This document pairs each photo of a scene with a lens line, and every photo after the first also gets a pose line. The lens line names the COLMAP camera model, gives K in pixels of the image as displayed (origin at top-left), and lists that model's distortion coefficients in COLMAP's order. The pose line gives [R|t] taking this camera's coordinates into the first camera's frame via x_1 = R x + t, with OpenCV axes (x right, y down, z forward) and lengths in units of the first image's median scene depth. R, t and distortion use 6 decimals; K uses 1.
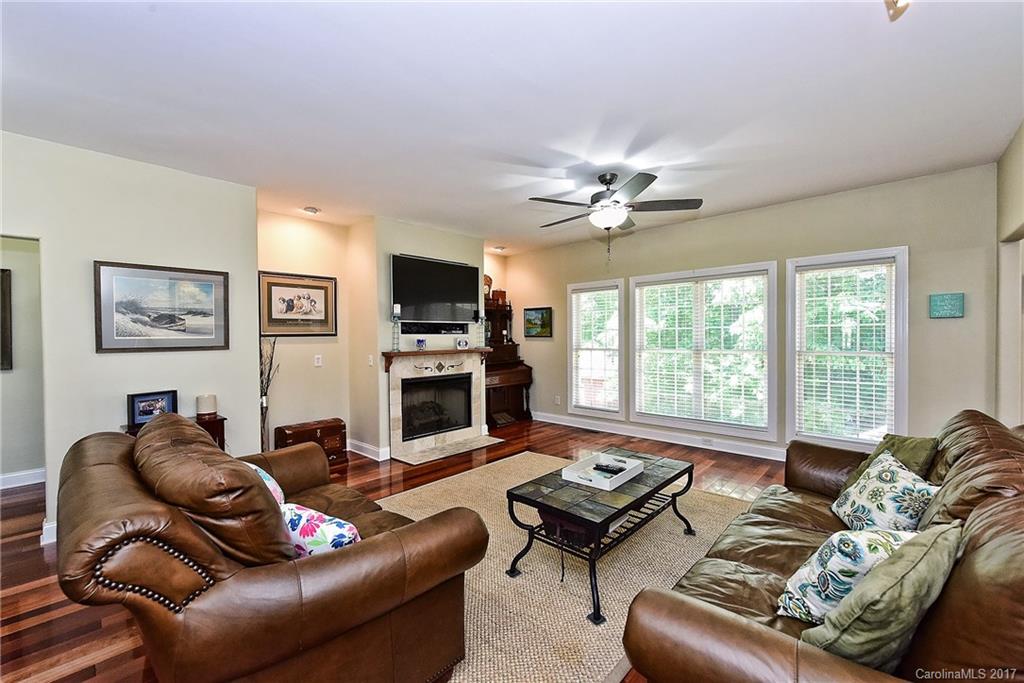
lens RADIAL K [[419.8, 0, 510.6], [0, 419.8, 339.6], [0, 0, 1]] dist [0.004544, 0.000072]
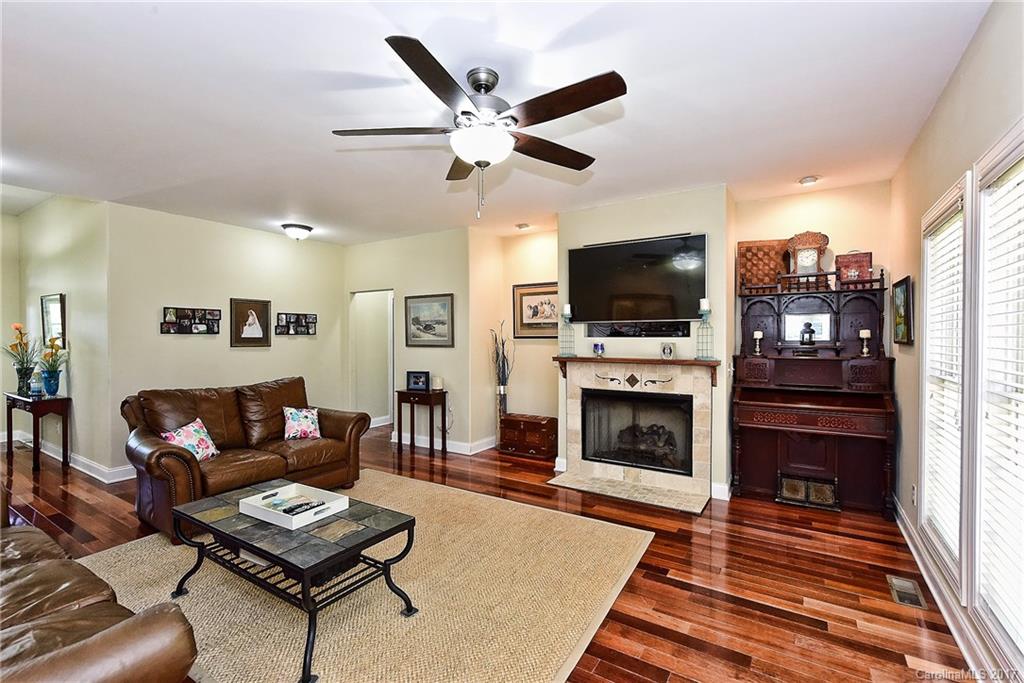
lens RADIAL K [[449.4, 0, 515.2], [0, 449.4, 342.0], [0, 0, 1]] dist [-0.004421, -0.001033]
pose [[0.176309, 0.019645, -0.984139, 0.645043], [-0.009246, 0.999790, 0.018301, -0.018723], [0.984291, 0.005872, 0.176453, 0.698879]]
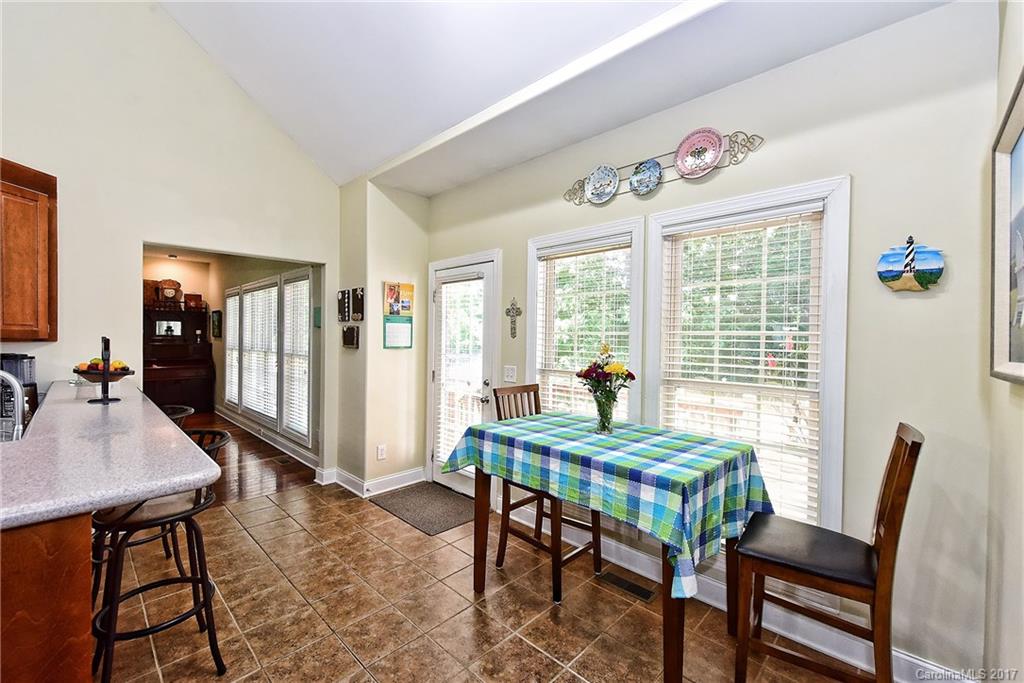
lens RADIAL K [[419.8, 0, 519.6], [0, 419.8, 343.5], [0, 0, 1]] dist [0.004544, 0.000072]
pose [[0.999614, 0.026800, -0.007273, 1.211928], [-0.026798, 0.999641, 0.000286, -0.014552], [0.007278, -0.000091, 0.999974, -0.149450]]
